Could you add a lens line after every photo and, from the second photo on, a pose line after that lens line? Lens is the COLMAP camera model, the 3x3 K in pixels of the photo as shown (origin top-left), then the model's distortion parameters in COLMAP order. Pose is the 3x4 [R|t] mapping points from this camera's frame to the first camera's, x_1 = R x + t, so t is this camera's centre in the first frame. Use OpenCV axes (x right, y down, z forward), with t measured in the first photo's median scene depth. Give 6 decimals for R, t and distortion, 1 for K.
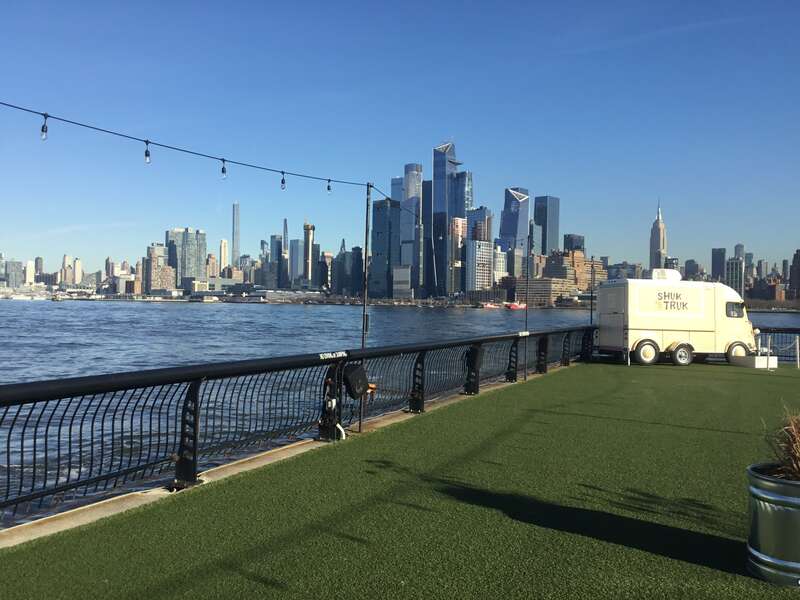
lens RADIAL K [[718.4, 0, 400.0], [0, 718.4, 300.0], [0, 0, 1]] dist [0.148706, -0.309500]
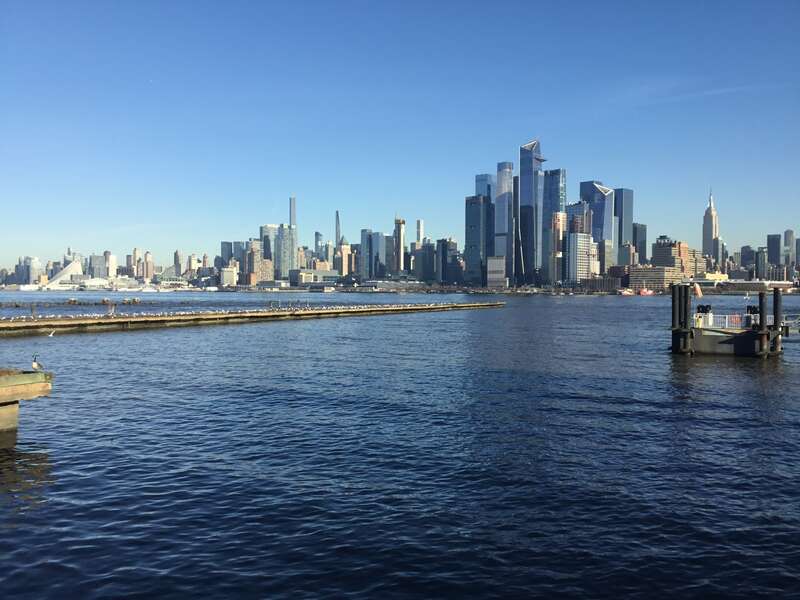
lens RADIAL K [[718.4, 0, 400.0], [0, 718.4, 300.0], [0, 0, 1]] dist [0.148706, -0.309500]
pose [[0.999770, -0.012303, -0.017552, -0.116239], [0.012610, 0.999768, 0.017468, -0.002649], [0.017333, -0.017685, 0.999693, -0.085381]]
